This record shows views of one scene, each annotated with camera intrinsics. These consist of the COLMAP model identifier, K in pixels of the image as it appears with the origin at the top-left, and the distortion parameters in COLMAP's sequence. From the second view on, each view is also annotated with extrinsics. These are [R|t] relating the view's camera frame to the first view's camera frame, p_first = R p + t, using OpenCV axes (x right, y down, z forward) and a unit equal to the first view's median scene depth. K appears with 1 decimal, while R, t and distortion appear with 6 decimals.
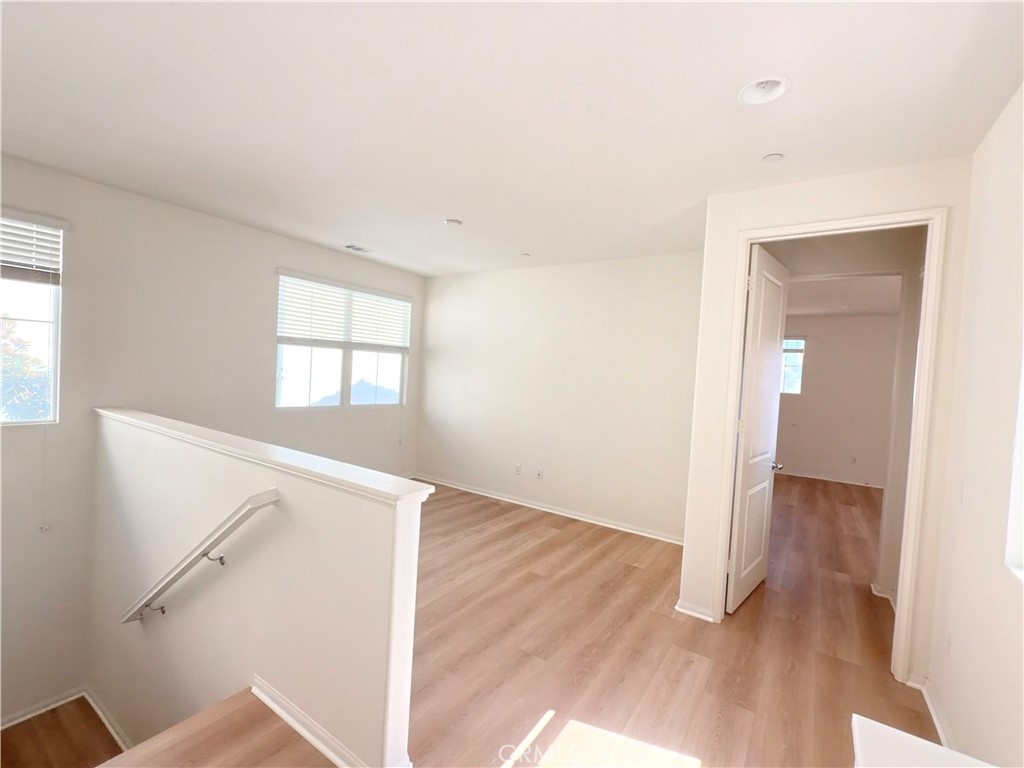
lens RADIAL K [[448.1, 0, 514.4], [0, 448.1, 381.6], [0, 0, 1]] dist [0.000454, -0.000715]
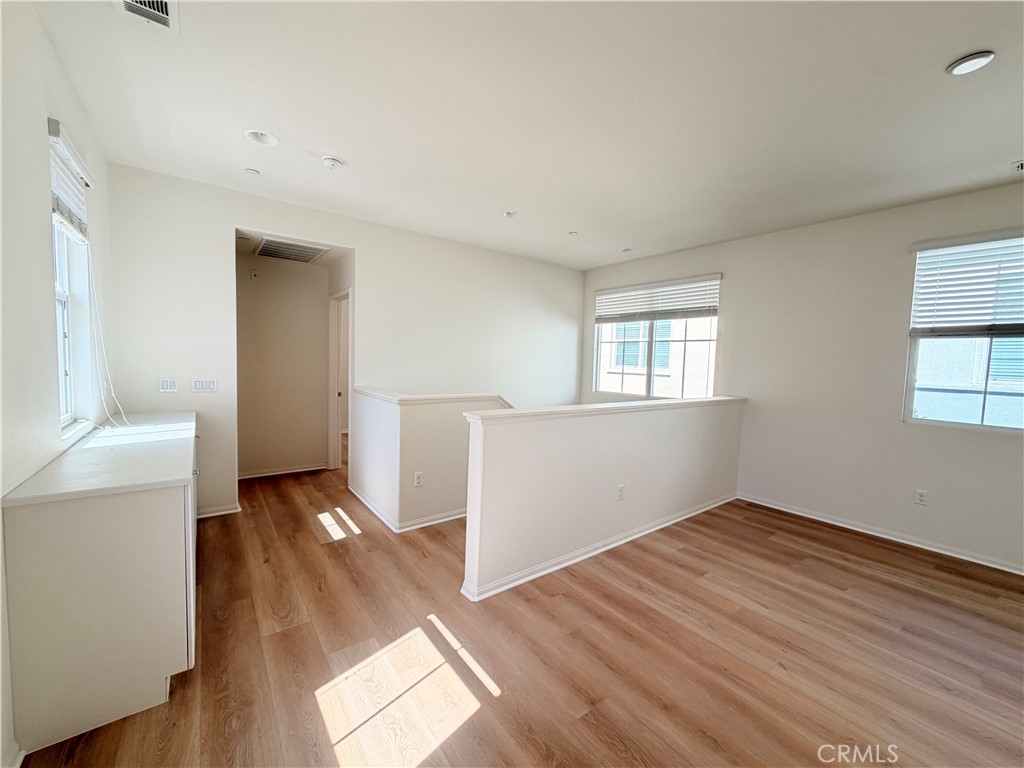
lens RADIAL K [[408.2, 0, 512.3], [0, 408.2, 384.7], [0, 0, 1]] dist [0.000992, 0.000457]
pose [[-0.318534, -0.003574, -0.947905, 0.383819], [-0.064444, 0.997761, 0.017894, 0.031128], [0.945718, 0.066787, -0.318051, 0.544433]]
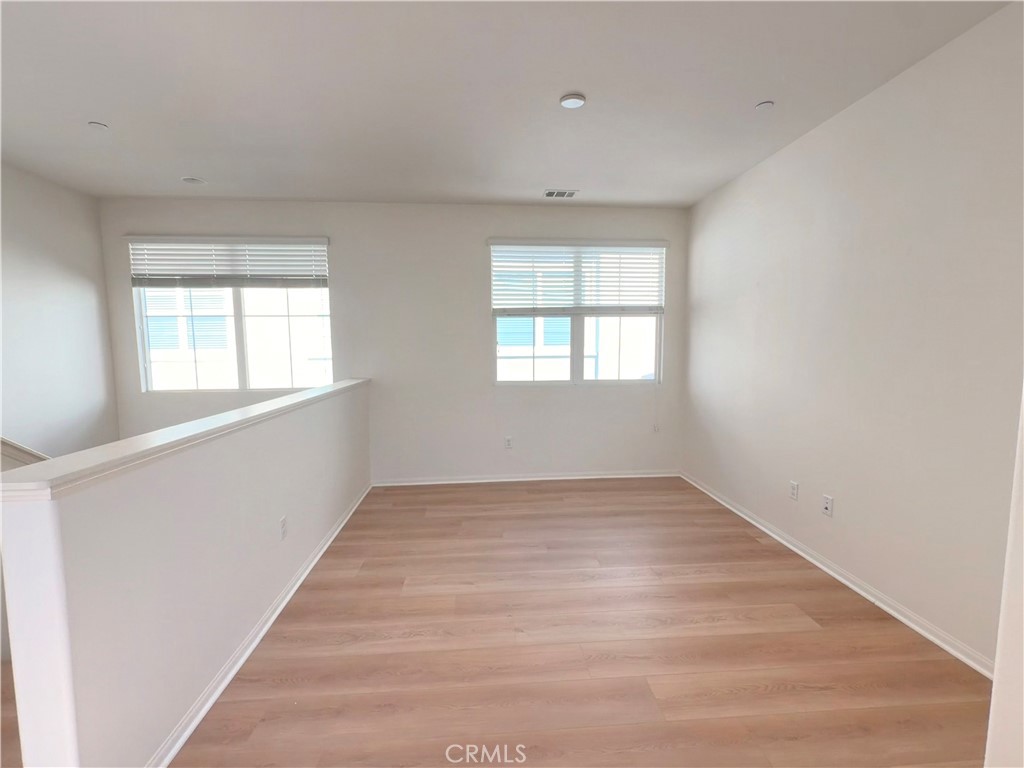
lens RADIAL K [[448.1, 0, 512.3], [0, 448.1, 385.4], [0, 0, 1]] dist [0.000454, -0.000715]
pose [[0.621180, 0.014278, -0.783538, 0.265216], [0.026570, 0.998875, 0.039266, 0.028363], [0.783217, -0.045210, 0.620102, 0.402216]]
